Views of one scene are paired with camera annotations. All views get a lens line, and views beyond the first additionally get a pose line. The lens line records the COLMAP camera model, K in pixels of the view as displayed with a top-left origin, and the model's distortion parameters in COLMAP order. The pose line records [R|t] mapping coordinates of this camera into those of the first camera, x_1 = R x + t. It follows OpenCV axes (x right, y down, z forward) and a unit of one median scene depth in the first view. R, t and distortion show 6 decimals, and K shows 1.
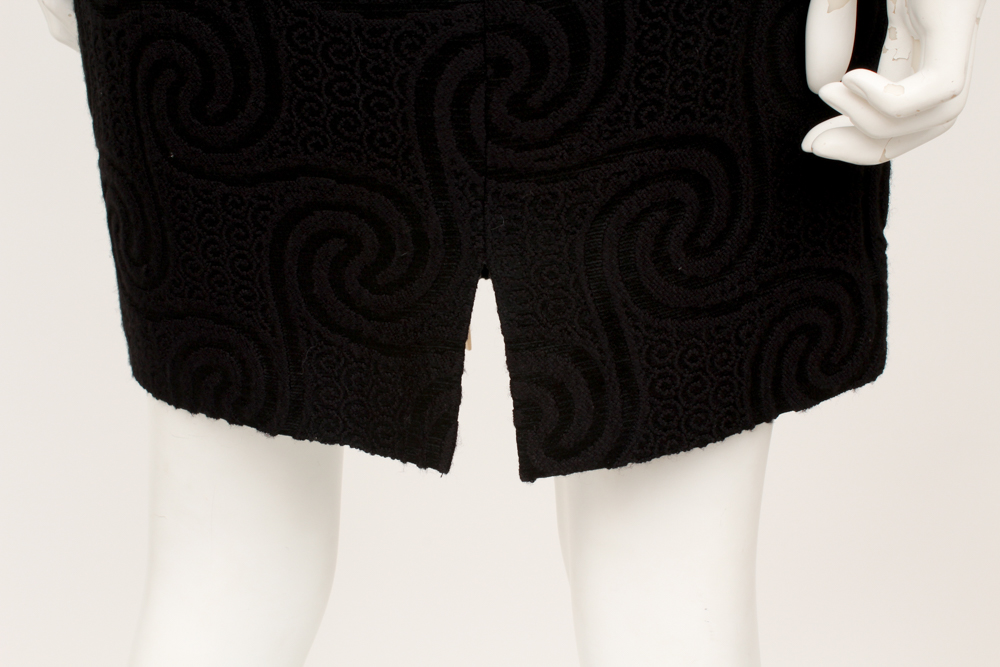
lens RADIAL K [[1504.2, 0, 500.0], [0, 1504.2, 333.5], [0, 0, 1]] dist [0.006730, 0.009383]
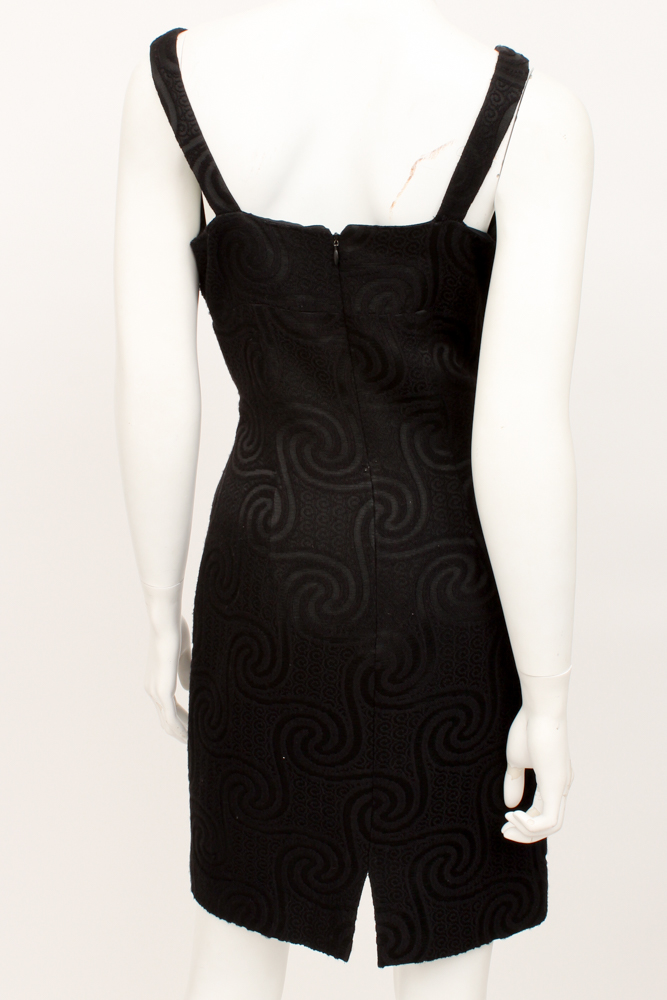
lens RADIAL K [[1605.4, 0, 333.5], [0, 1605.4, 500.0], [0, 0, 1]] dist [-0.037061, -0.150189]
pose [[0.998665, 0.048636, -0.017415, -0.049073], [-0.050547, 0.989554, -0.135008, -0.292052], [0.010667, 0.135708, 0.990691, -1.628408]]
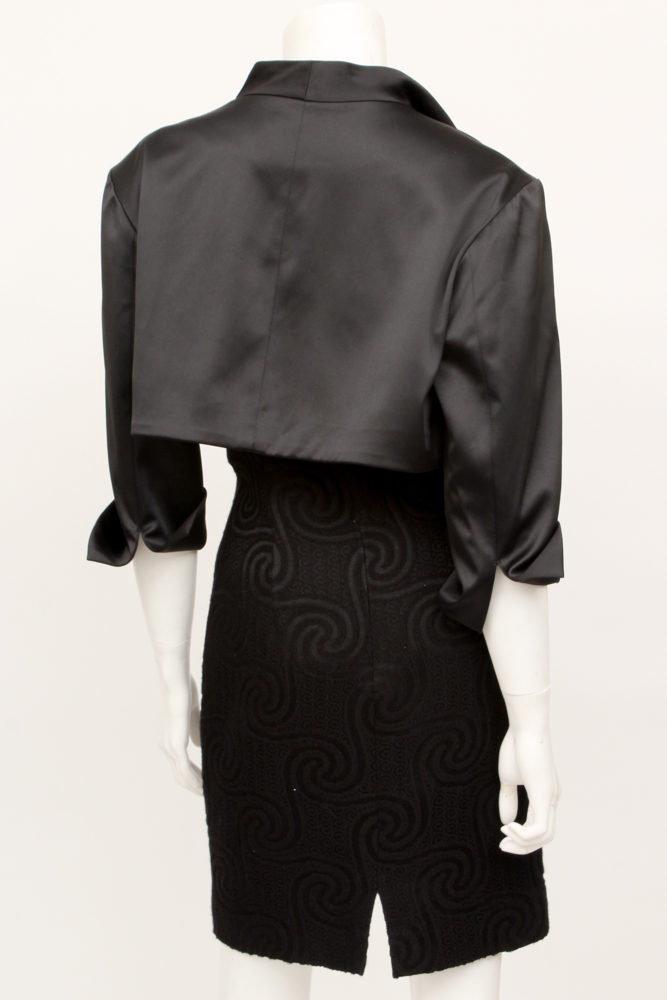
lens RADIAL K [[2028.3, 0, 333.5], [0, 2028.3, 500.0], [0, 0, 1]] dist [-0.125268, -0.105726]
pose [[0.999953, -0.009194, 0.003134, -0.091817], [0.009629, 0.980717, -0.195198, -0.033963], [-0.001278, 0.195219, 0.980759, -2.593186]]
